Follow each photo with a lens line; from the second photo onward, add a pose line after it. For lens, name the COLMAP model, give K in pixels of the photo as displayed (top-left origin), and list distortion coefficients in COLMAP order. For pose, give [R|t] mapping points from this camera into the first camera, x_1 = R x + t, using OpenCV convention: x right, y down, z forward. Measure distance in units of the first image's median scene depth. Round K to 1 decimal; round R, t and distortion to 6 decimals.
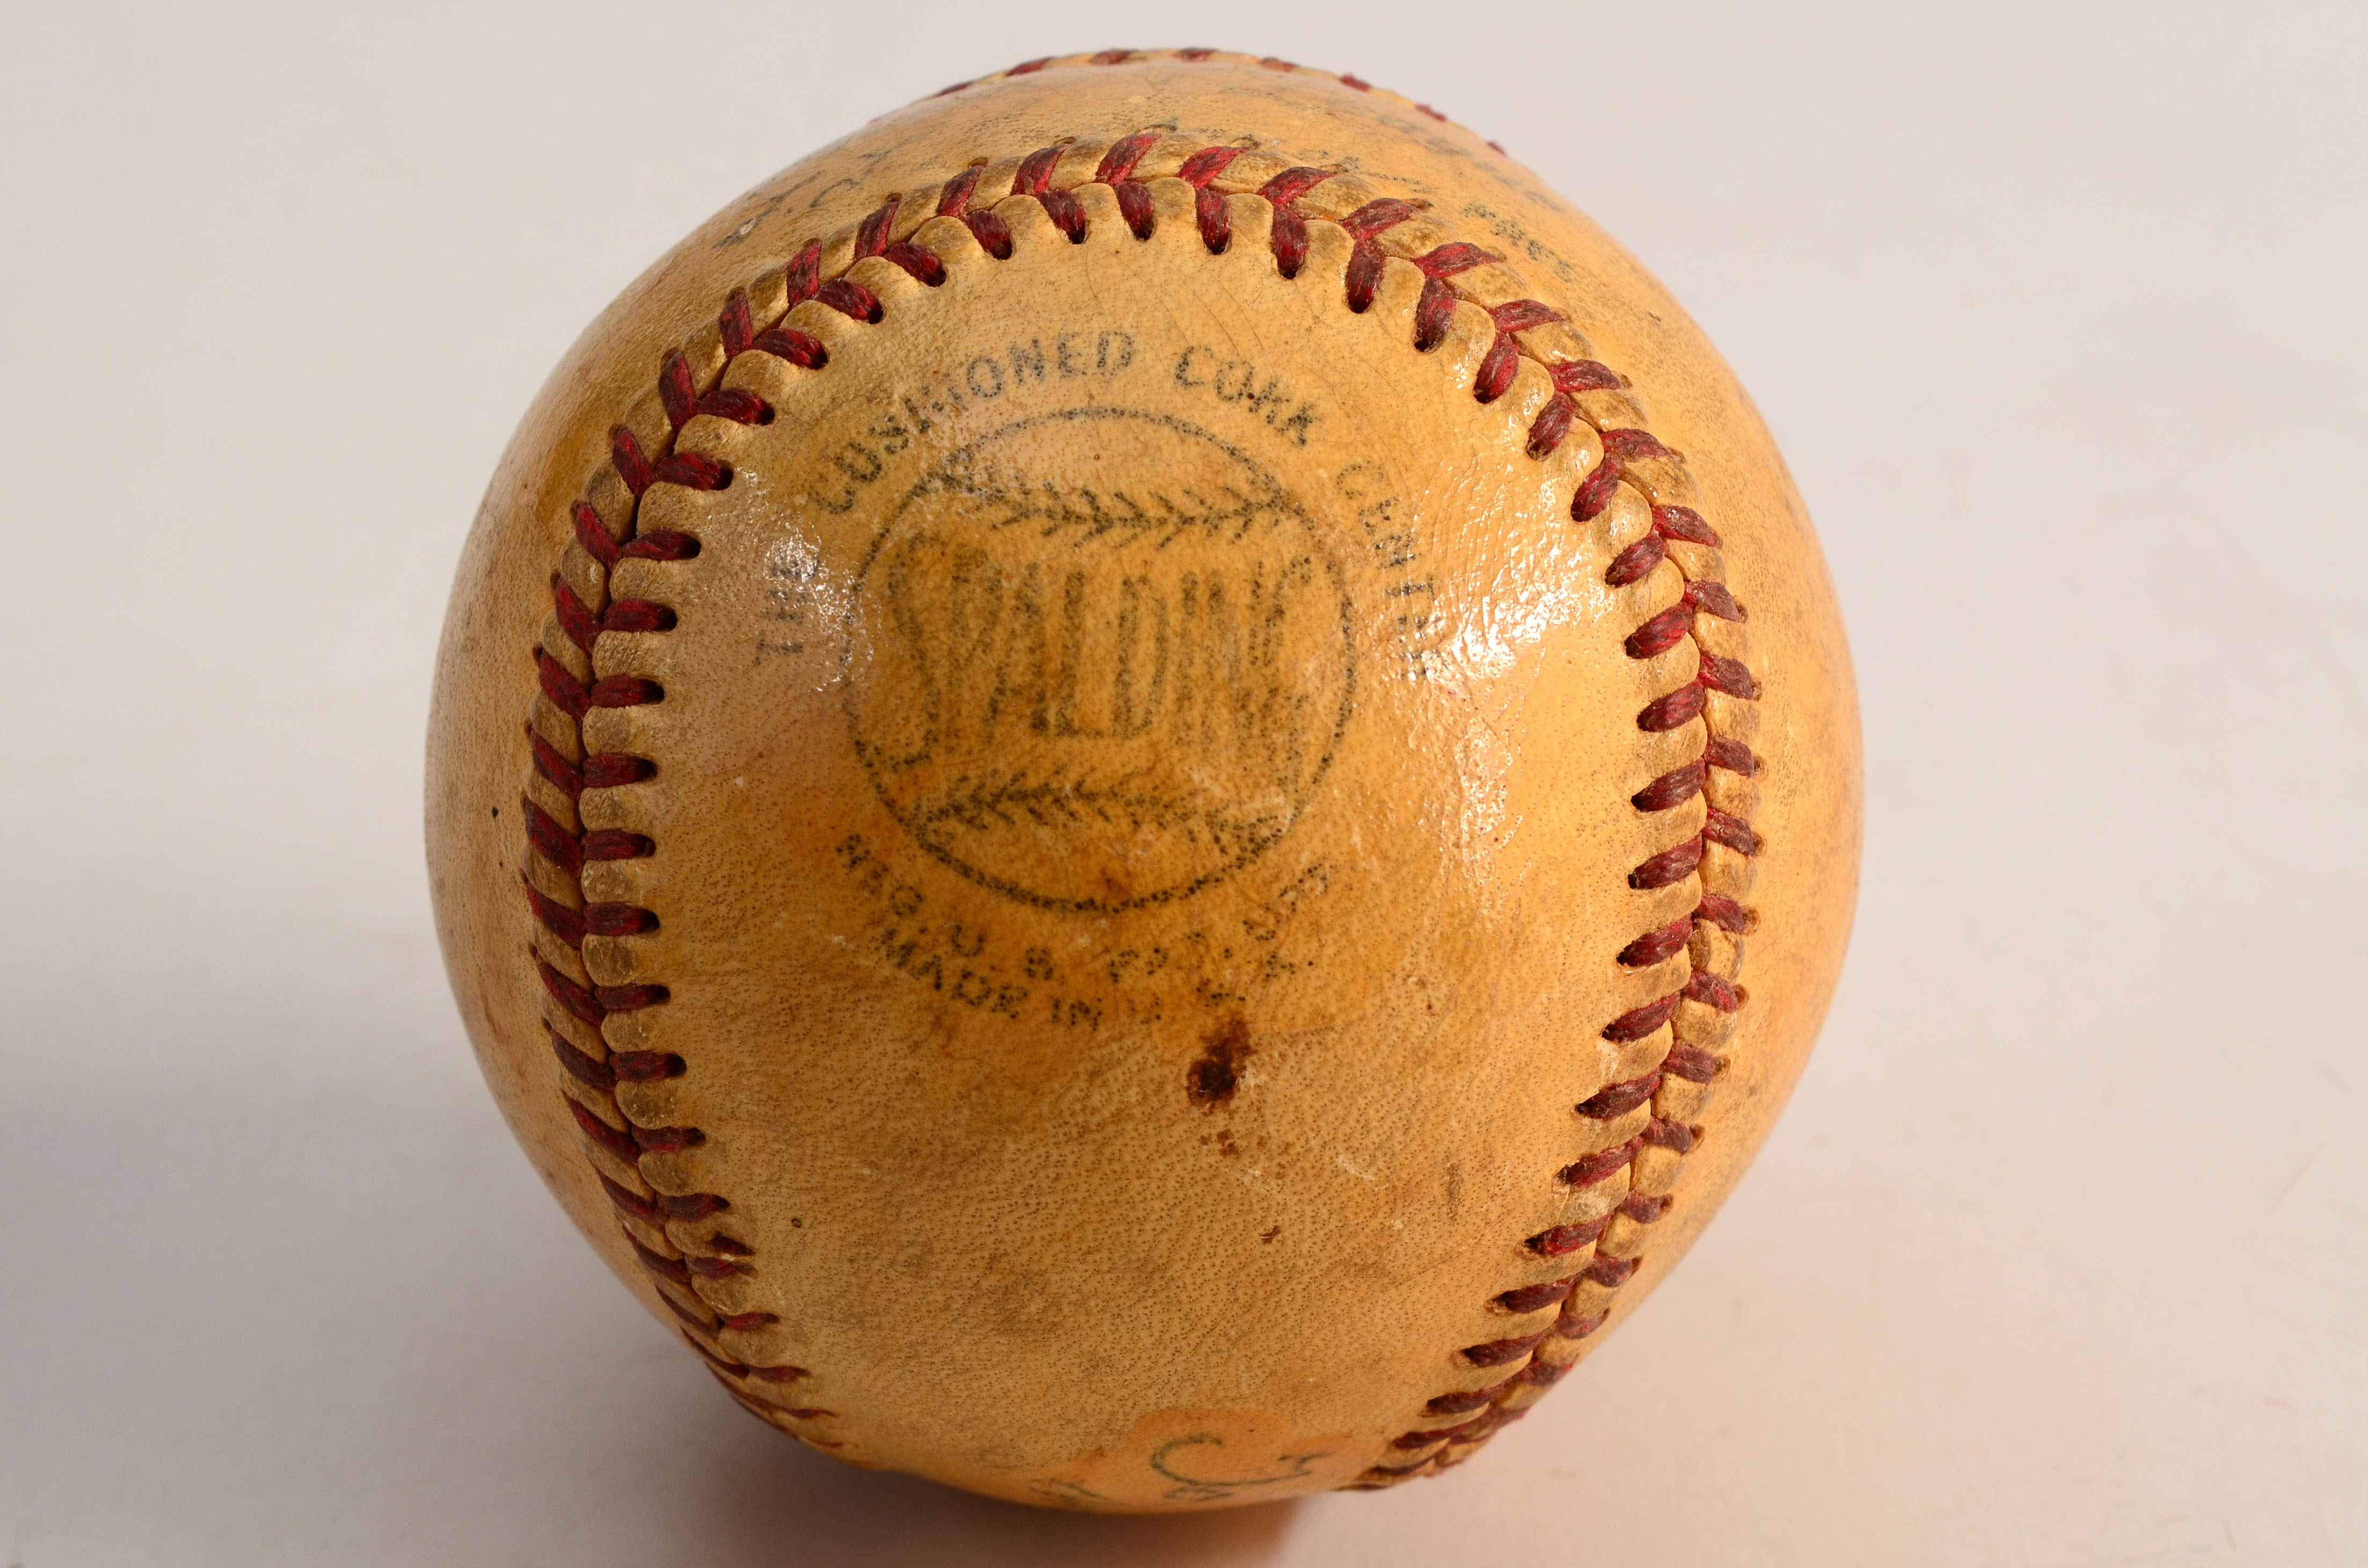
lens RADIAL K [[5514.8, 0, 1185.3], [0, 5514.8, 784.0], [0, 0, 1]] dist [-0.038818, 0.000000]
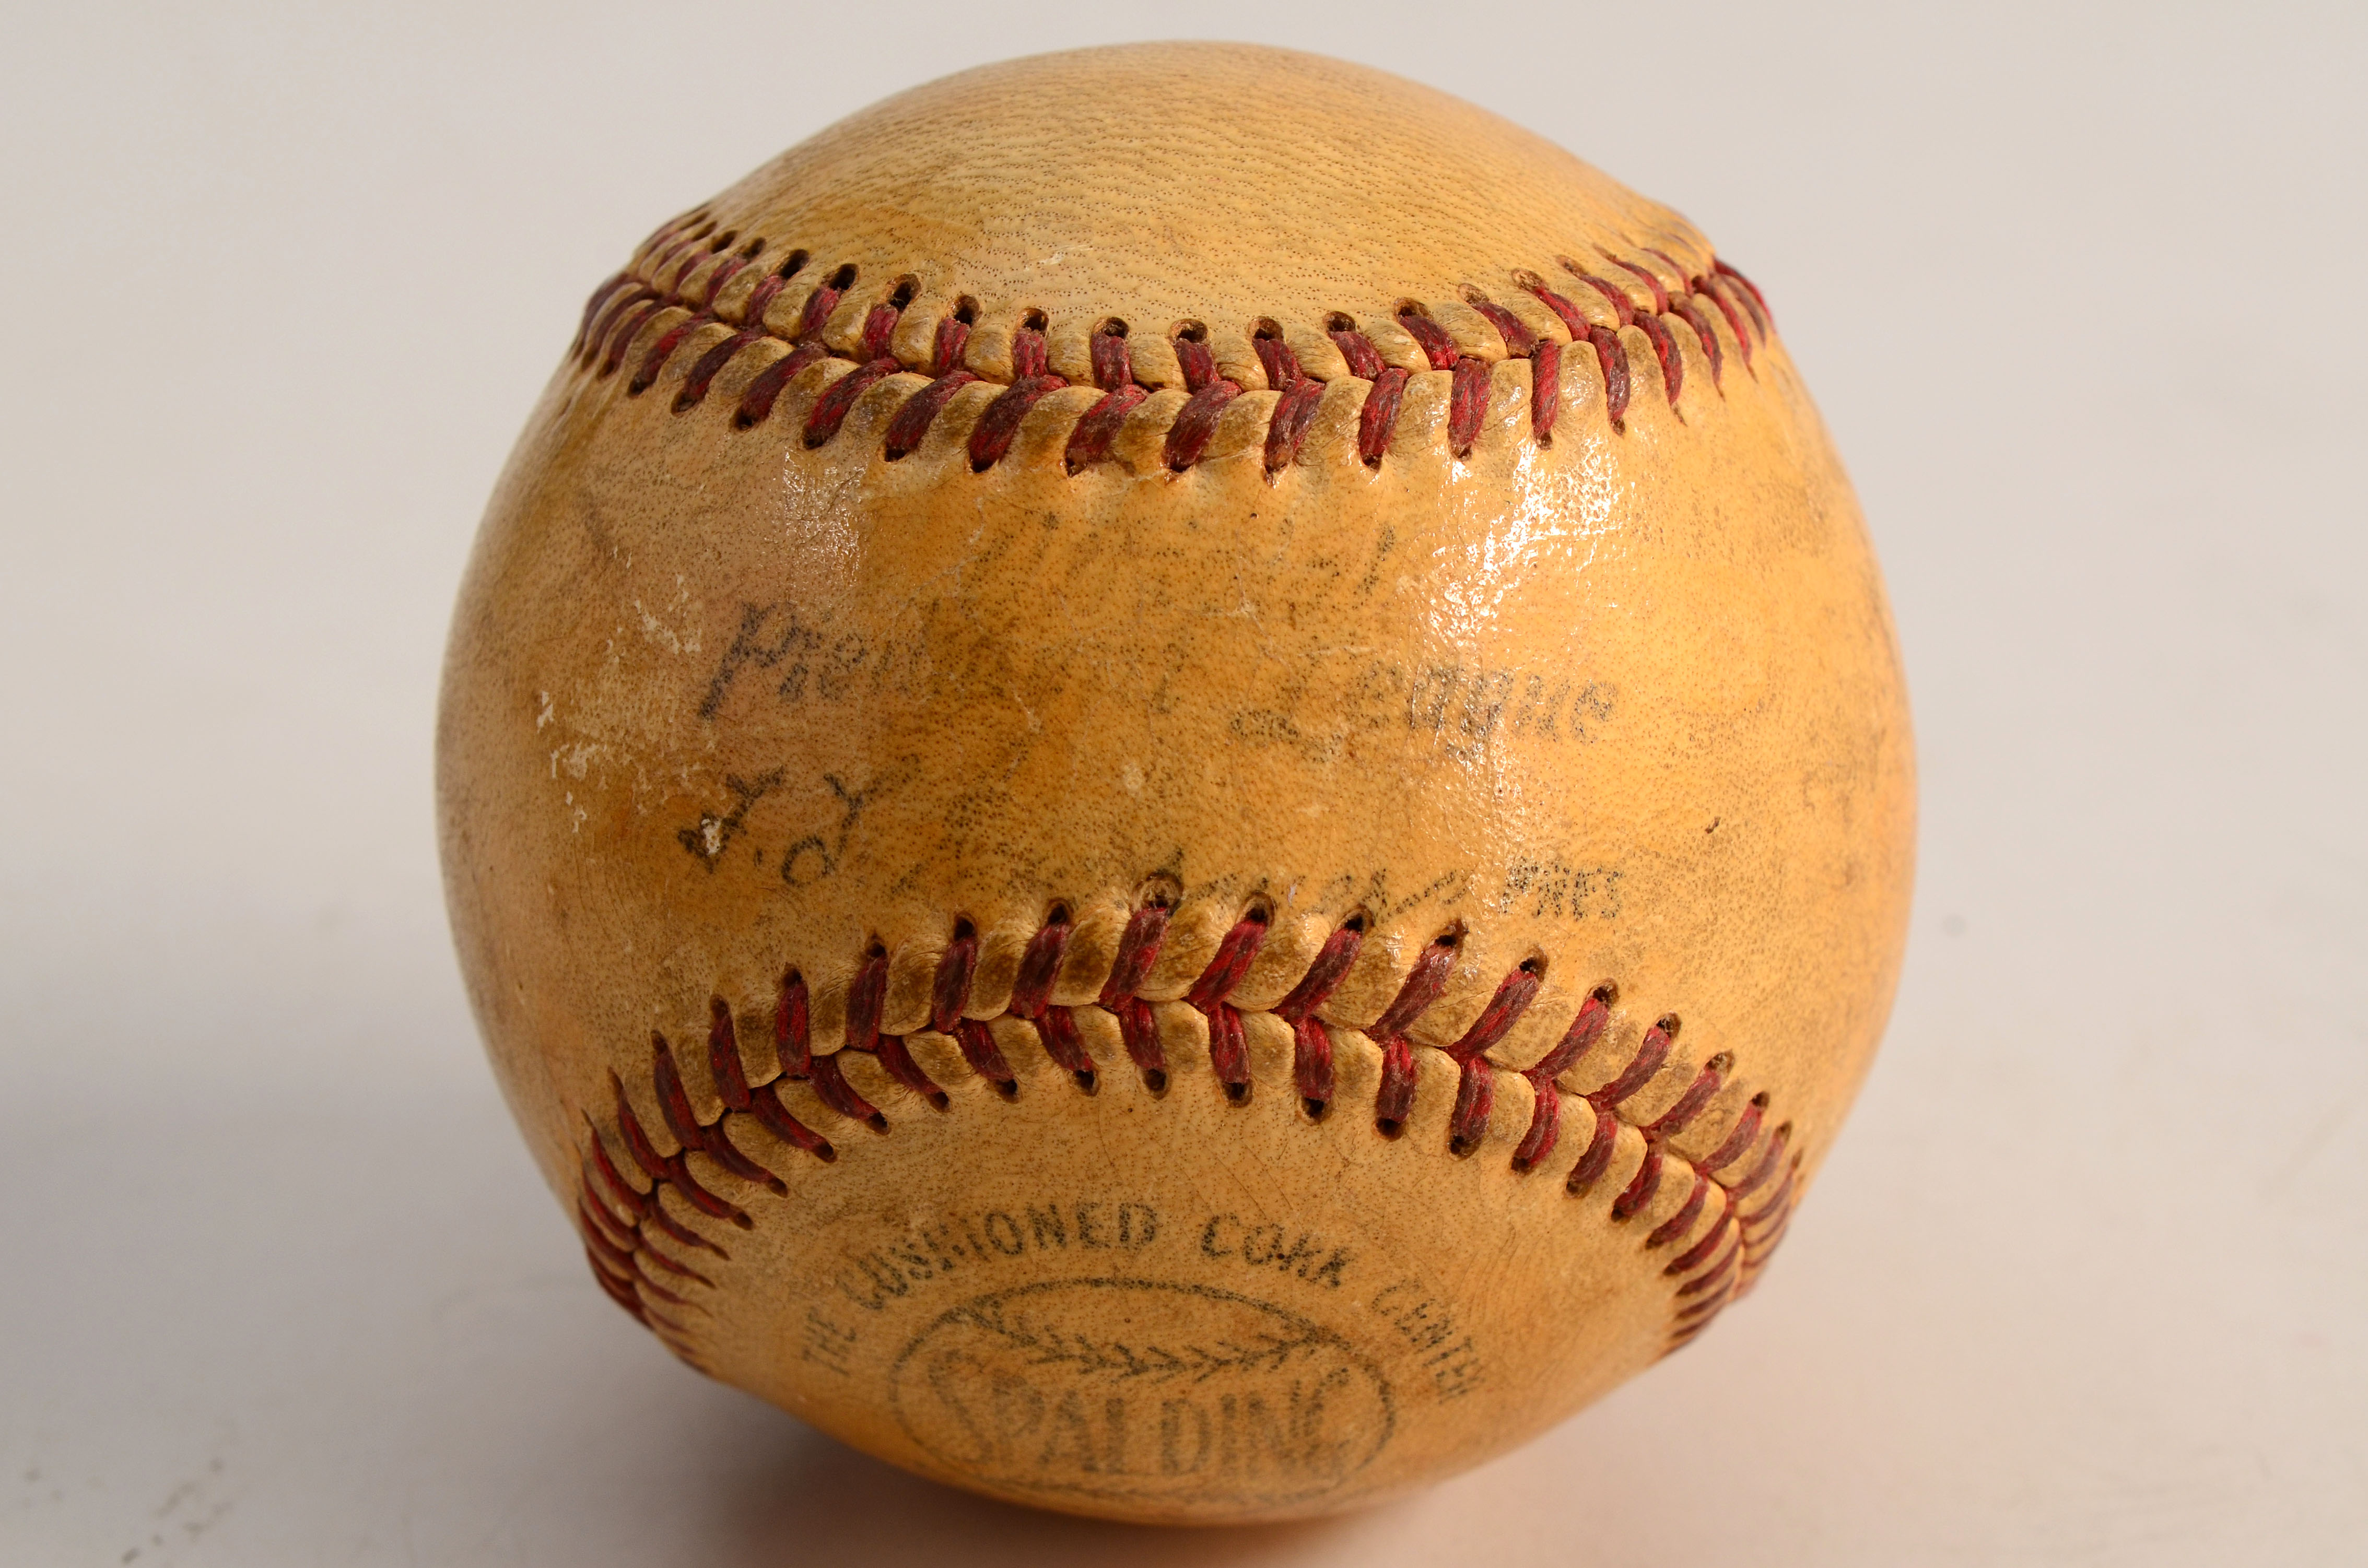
lens RADIAL K [[5366.7, 0, 1183.3], [0, 5366.7, 784.1], [0, 0, 1]] dist [0.001933, 0.000000]
pose [[0.998346, -0.042049, -0.039219, 0.035210], [0.054034, 0.452837, 0.889955, -0.946767], [-0.019661, -0.890601, 0.454359, 0.645104]]
